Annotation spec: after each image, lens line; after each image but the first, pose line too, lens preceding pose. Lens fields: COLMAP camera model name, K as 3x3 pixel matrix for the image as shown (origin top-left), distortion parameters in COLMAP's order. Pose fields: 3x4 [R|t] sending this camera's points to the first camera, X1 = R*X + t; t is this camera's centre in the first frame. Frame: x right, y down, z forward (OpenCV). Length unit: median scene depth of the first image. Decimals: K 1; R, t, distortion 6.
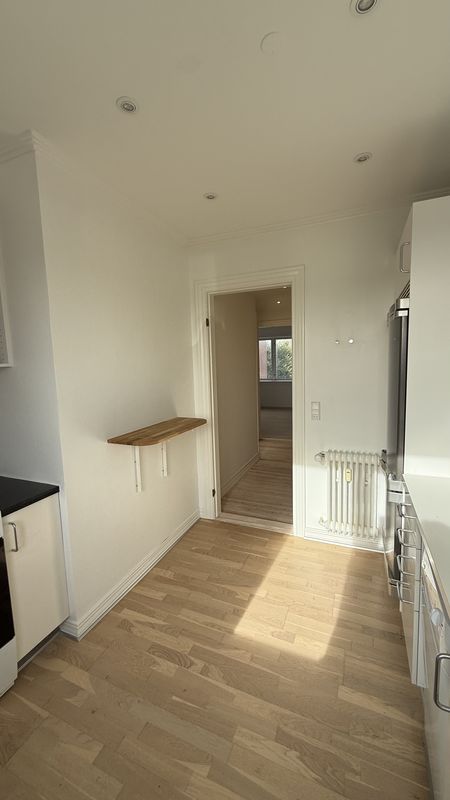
lens RADIAL K [[323.0, 0, 220.2], [0, 323.0, 393.9], [0, 0, 1]] dist [-0.005198, 0.001349]
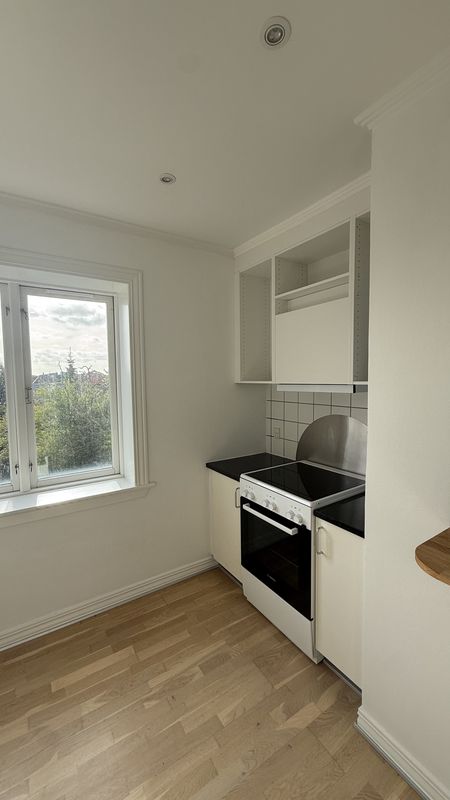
lens RADIAL K [[323.0, 0, 228.4], [0, 323.0, 396.7], [0, 0, 1]] dist [-0.005198, 0.001349]
pose [[-0.545882, 0.094003, -0.832572, 0.357469], [-0.065261, 0.985897, 0.154103, -0.163125], [0.835317, 0.138456, -0.532048, 1.156100]]
